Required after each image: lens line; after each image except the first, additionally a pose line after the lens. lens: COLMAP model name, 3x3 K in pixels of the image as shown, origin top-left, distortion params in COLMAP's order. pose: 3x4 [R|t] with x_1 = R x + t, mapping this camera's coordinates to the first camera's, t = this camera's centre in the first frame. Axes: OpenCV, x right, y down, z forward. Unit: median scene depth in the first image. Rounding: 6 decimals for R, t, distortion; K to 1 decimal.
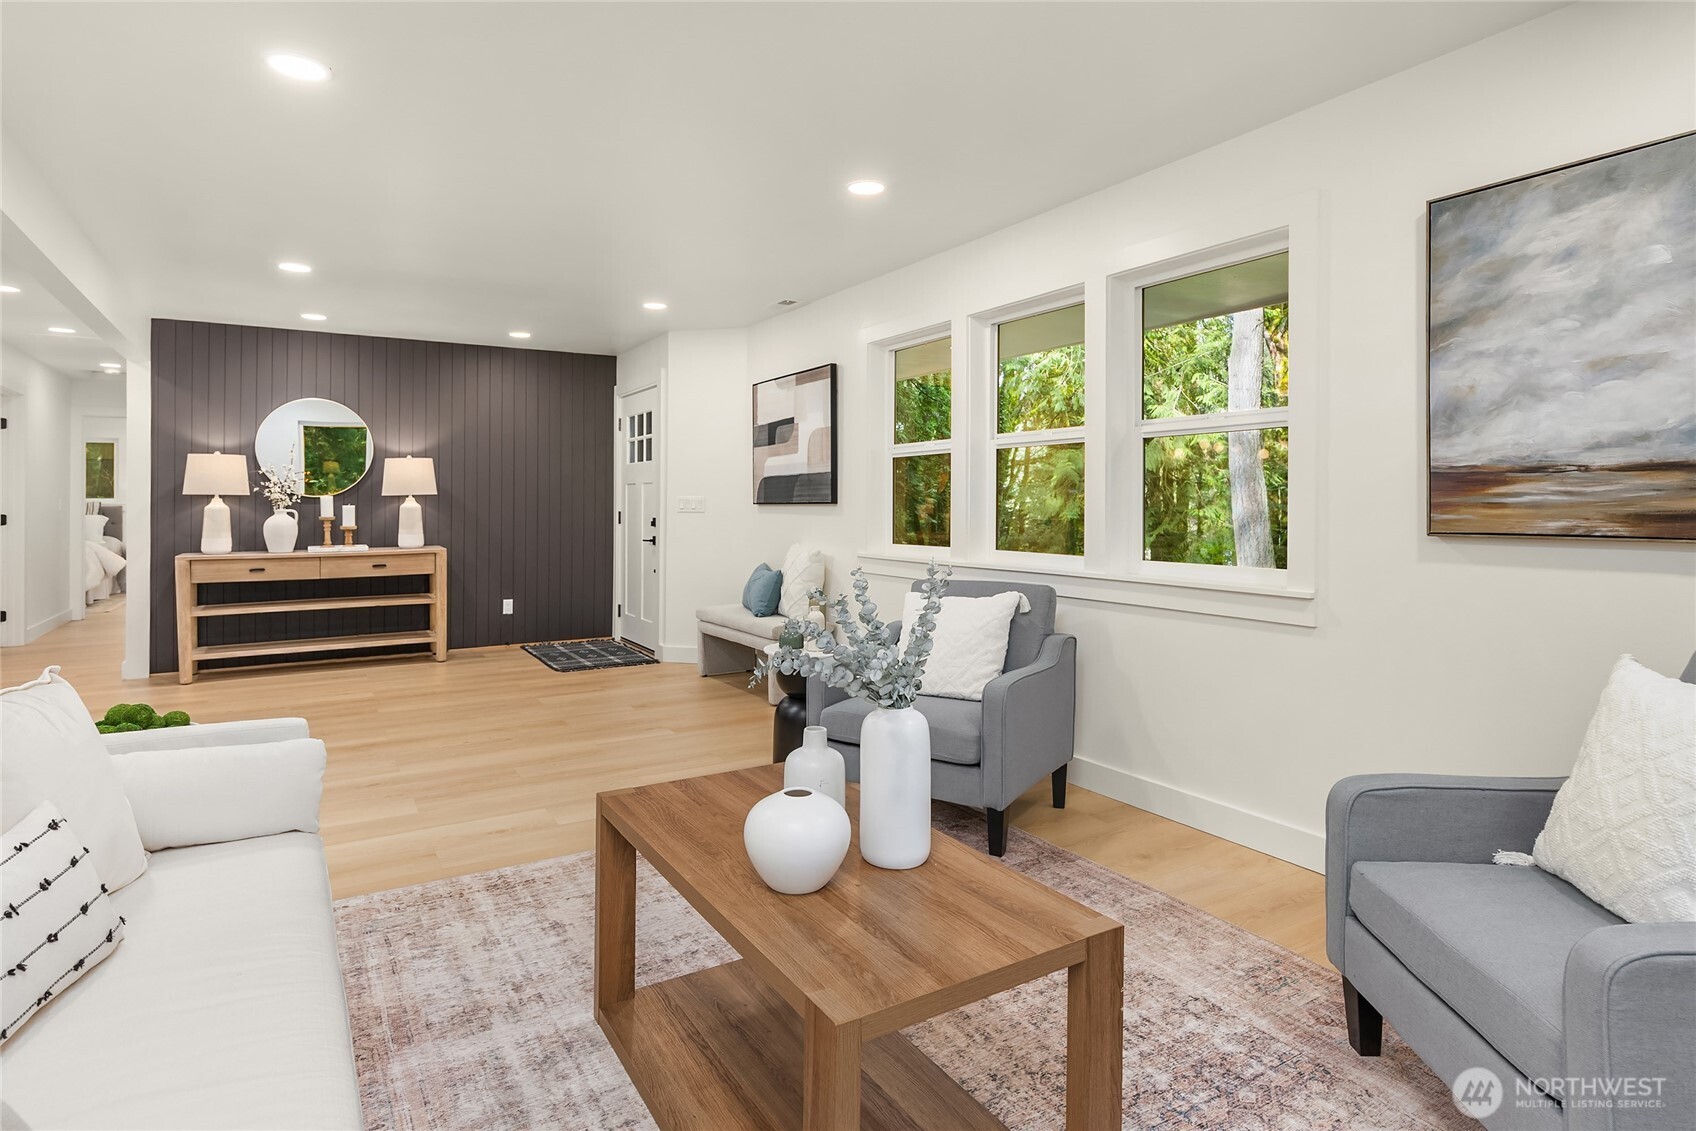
lens RADIAL K [[914.0, 0, 937.4], [0, 914.0, 503.5], [0, 0, 1]] dist [-0.006728, 0.001005]
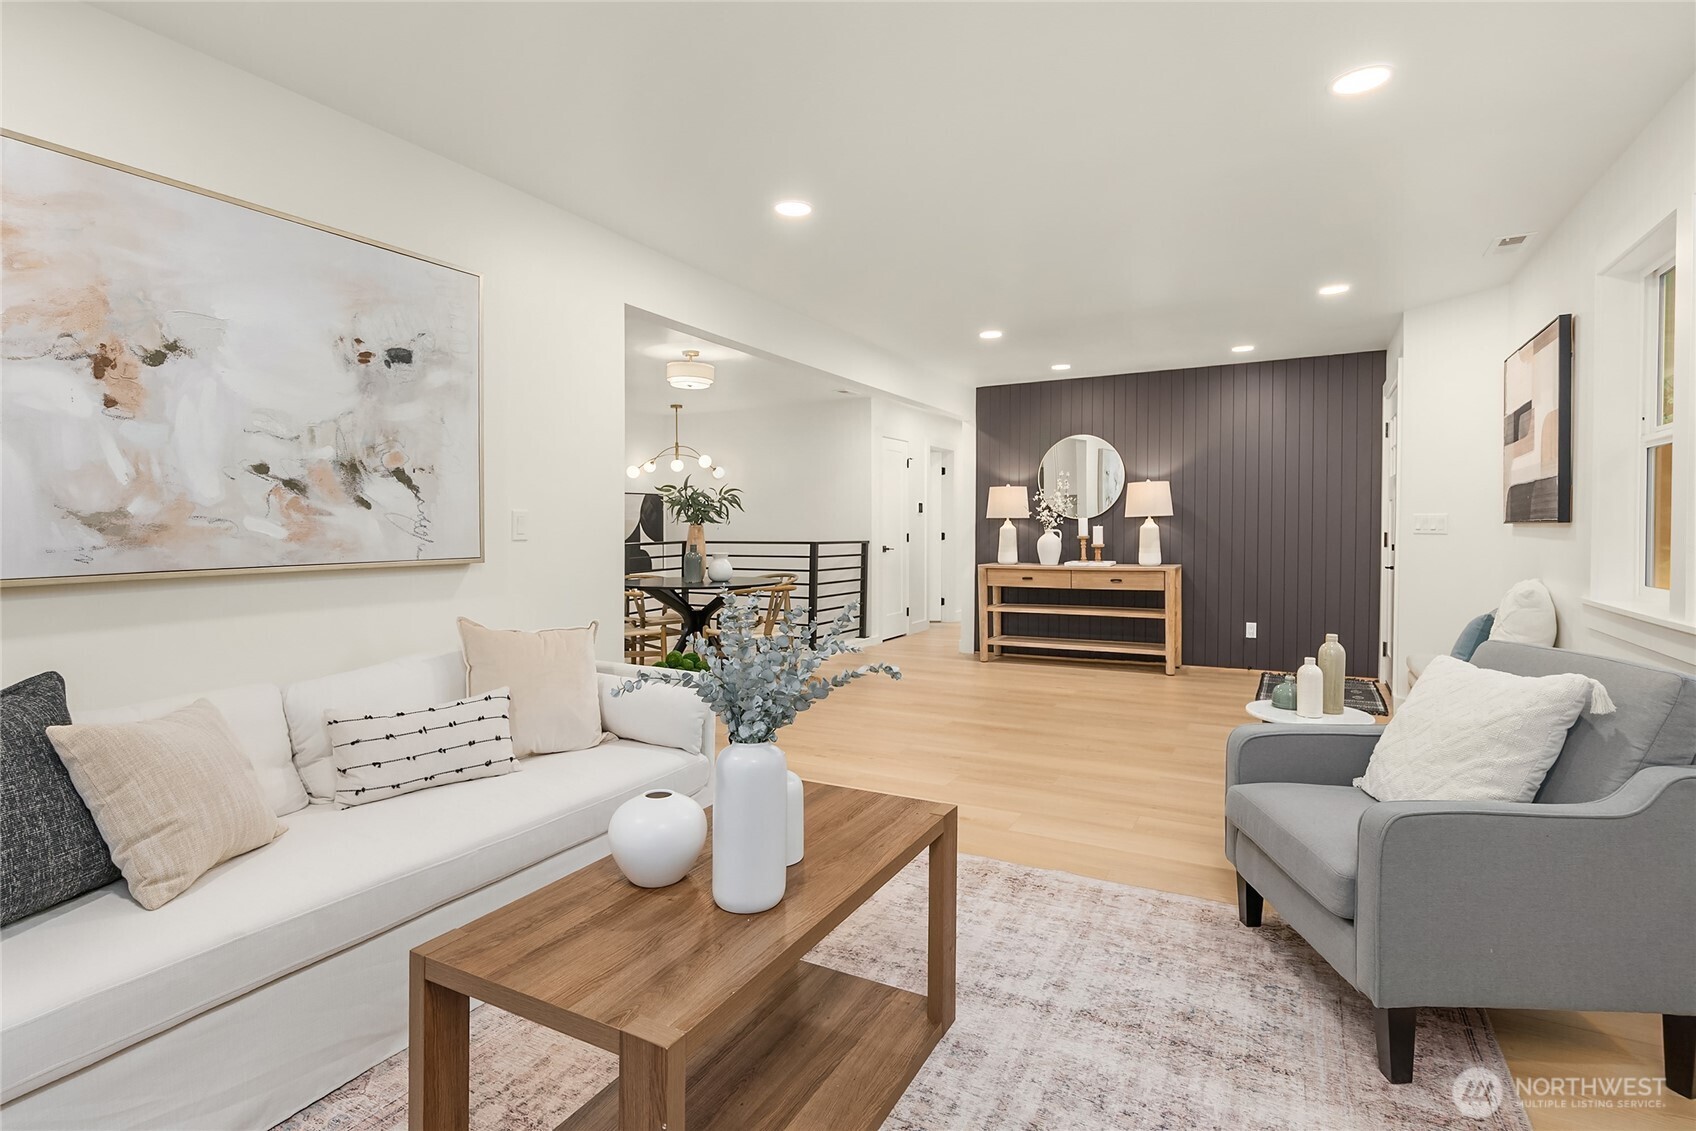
lens RADIAL K [[906.8, 0, 795.6], [0, 906.8, 532.2], [0, 0, 1]] dist [0.003974, -0.000173]
pose [[0.422057, 0.003347, -0.906563, 0.404448], [0.006221, 0.999959, 0.006588, -0.000601], [0.906548, -0.008420, 0.422019, 0.315721]]
